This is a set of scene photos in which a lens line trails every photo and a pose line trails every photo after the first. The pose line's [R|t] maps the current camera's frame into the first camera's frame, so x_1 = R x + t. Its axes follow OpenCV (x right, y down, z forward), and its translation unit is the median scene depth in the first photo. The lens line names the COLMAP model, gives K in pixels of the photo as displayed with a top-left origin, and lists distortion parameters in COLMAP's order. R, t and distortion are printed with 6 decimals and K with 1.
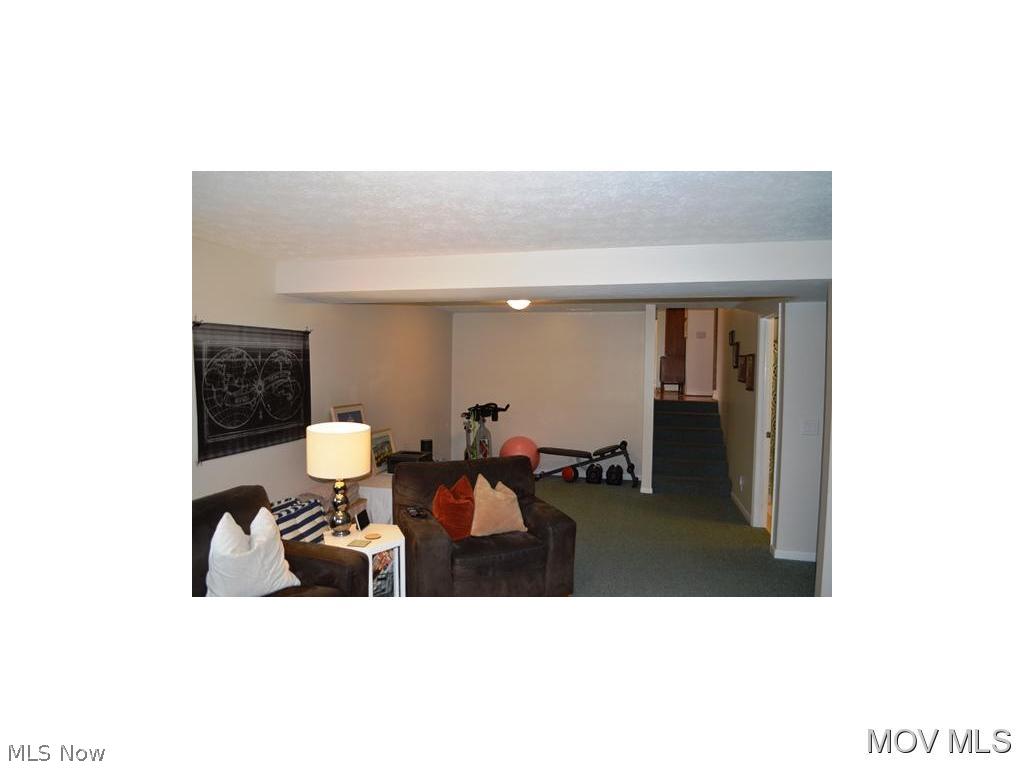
lens RADIAL K [[536.1, 0, 510.4], [0, 536.1, 382.7], [0, 0, 1]] dist [0.002878, -0.000013]
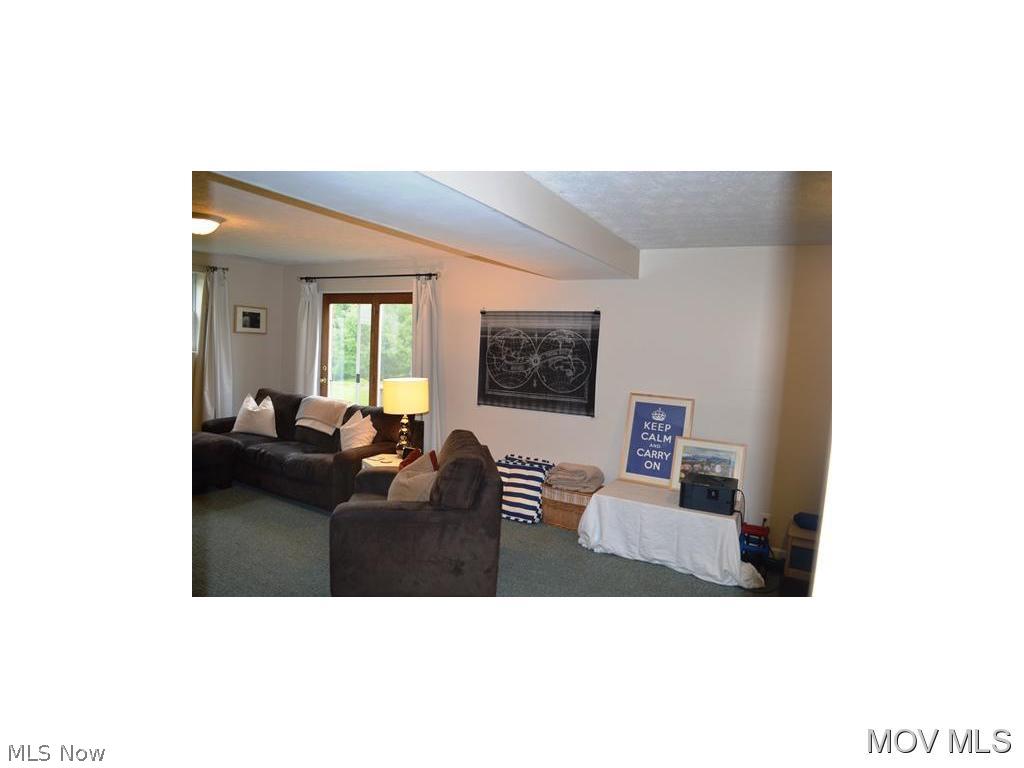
lens RADIAL K [[536.1, 0, 505.8], [0, 536.1, 389.5], [0, 0, 1]] dist [0.002878, -0.000013]
pose [[-0.284638, 0.054876, -0.957063, 0.726243], [-0.085401, 0.992939, 0.082332, -0.020802], [0.954824, 0.105169, -0.277942, 1.283902]]
